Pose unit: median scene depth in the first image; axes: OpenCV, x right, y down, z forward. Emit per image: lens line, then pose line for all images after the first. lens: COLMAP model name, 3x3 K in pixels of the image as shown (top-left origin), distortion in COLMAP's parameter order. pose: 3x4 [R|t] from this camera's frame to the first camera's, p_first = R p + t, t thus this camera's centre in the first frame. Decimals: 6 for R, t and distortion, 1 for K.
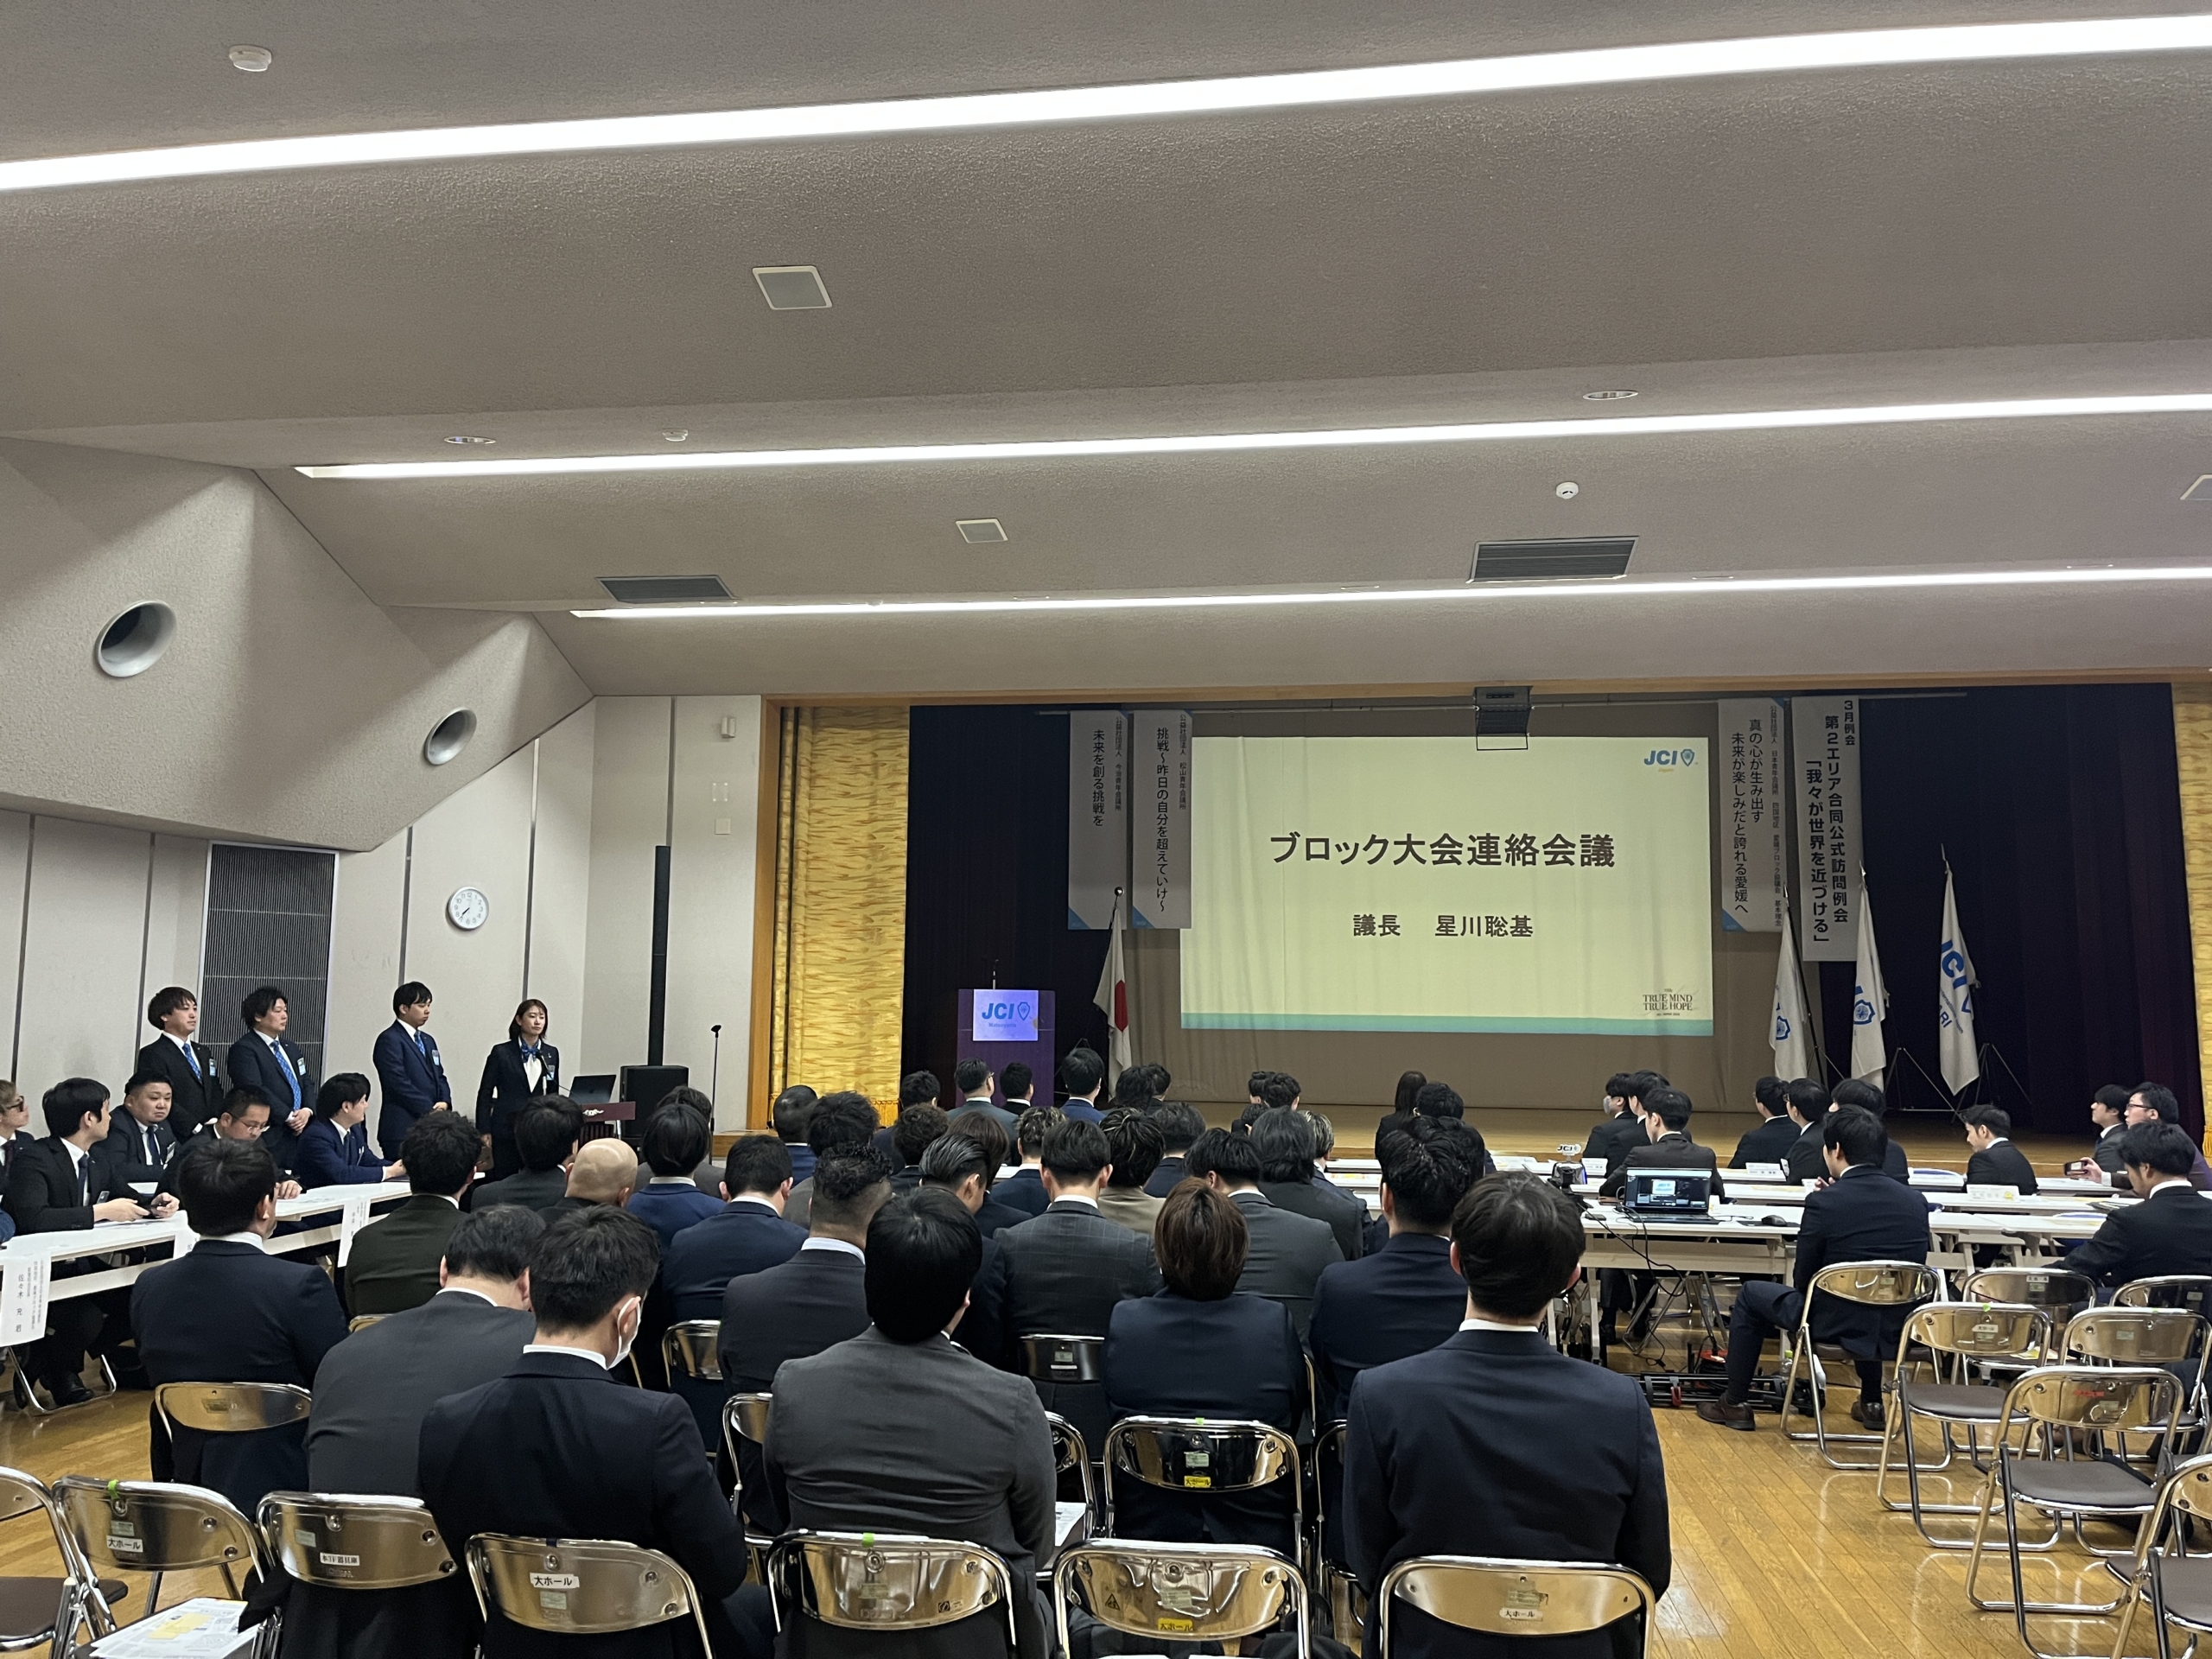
lens RADIAL K [[1675.9, 0, 1113.8], [0, 1675.9, 844.6], [0, 0, 1]] dist [0.085120, -0.109510]
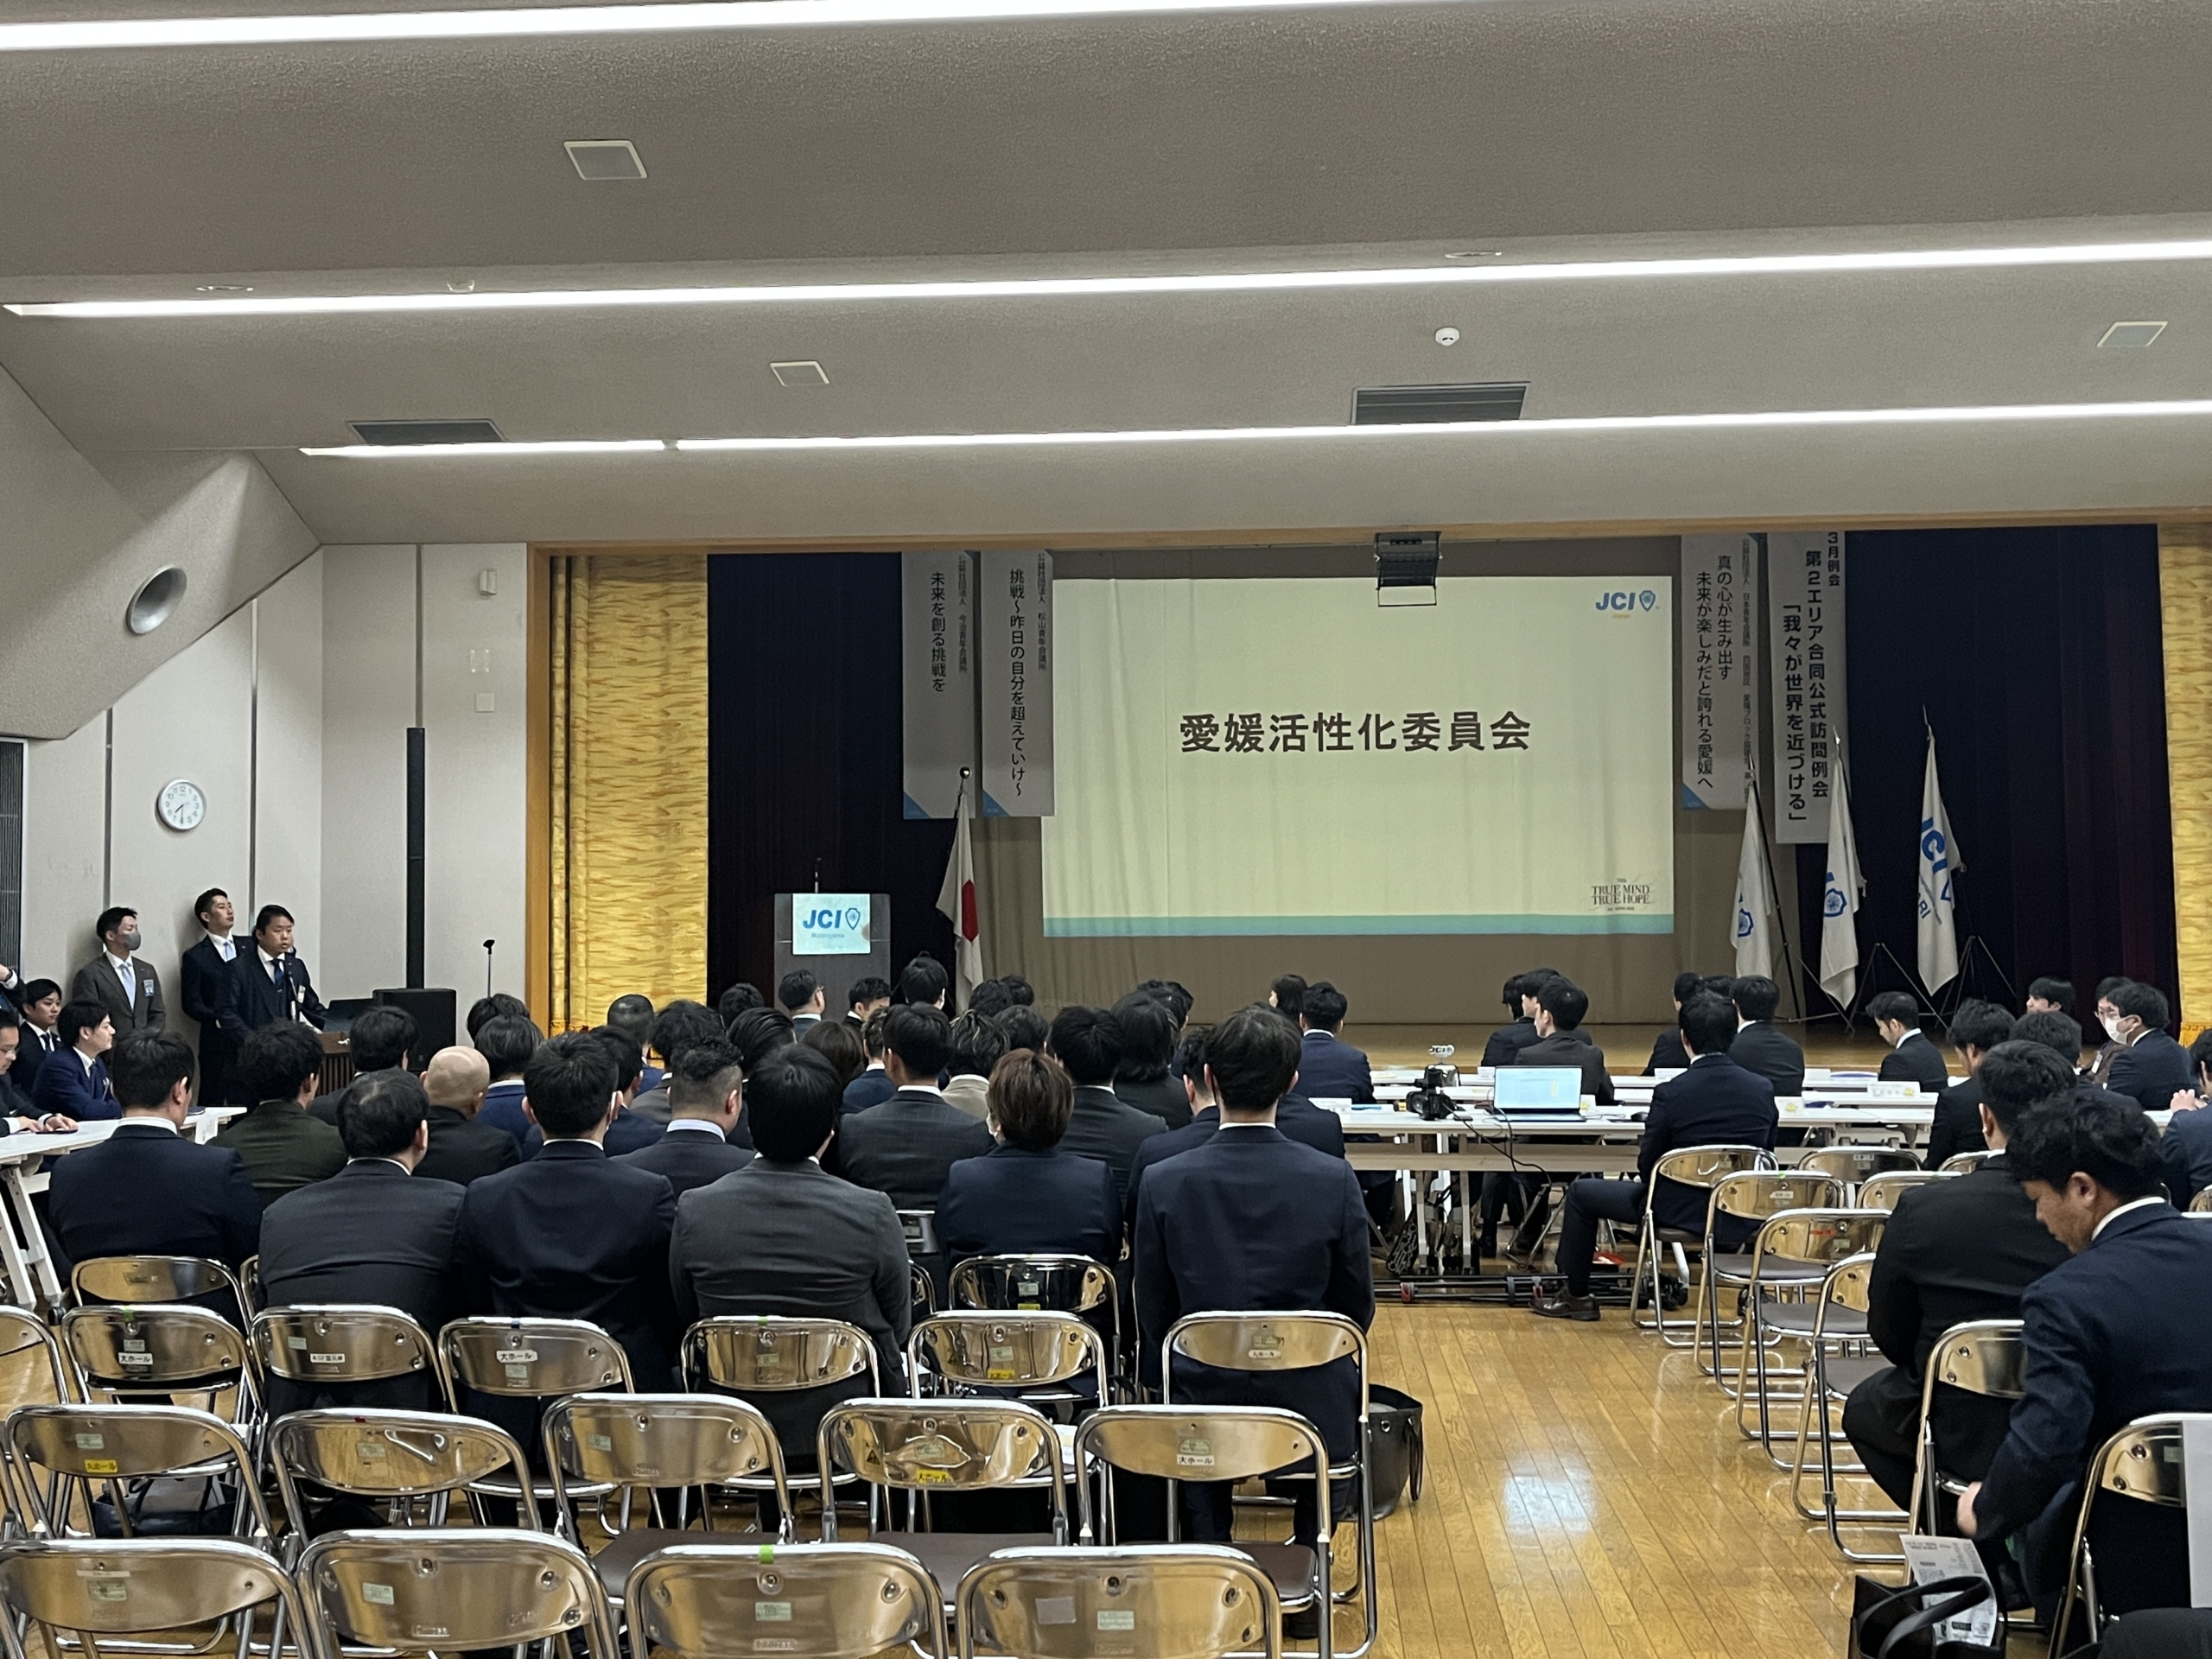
lens RADIAL K [[2201.3, 0, 1106.0], [0, 2201.3, 829.5], [0, 0, 1]] dist [0.104549, -0.171094]
pose [[0.997779, -0.013662, 0.065194, 0.001598], [0.009828, 0.998223, 0.058773, -0.008957], [-0.065881, -0.058002, 0.996140, -0.107368]]
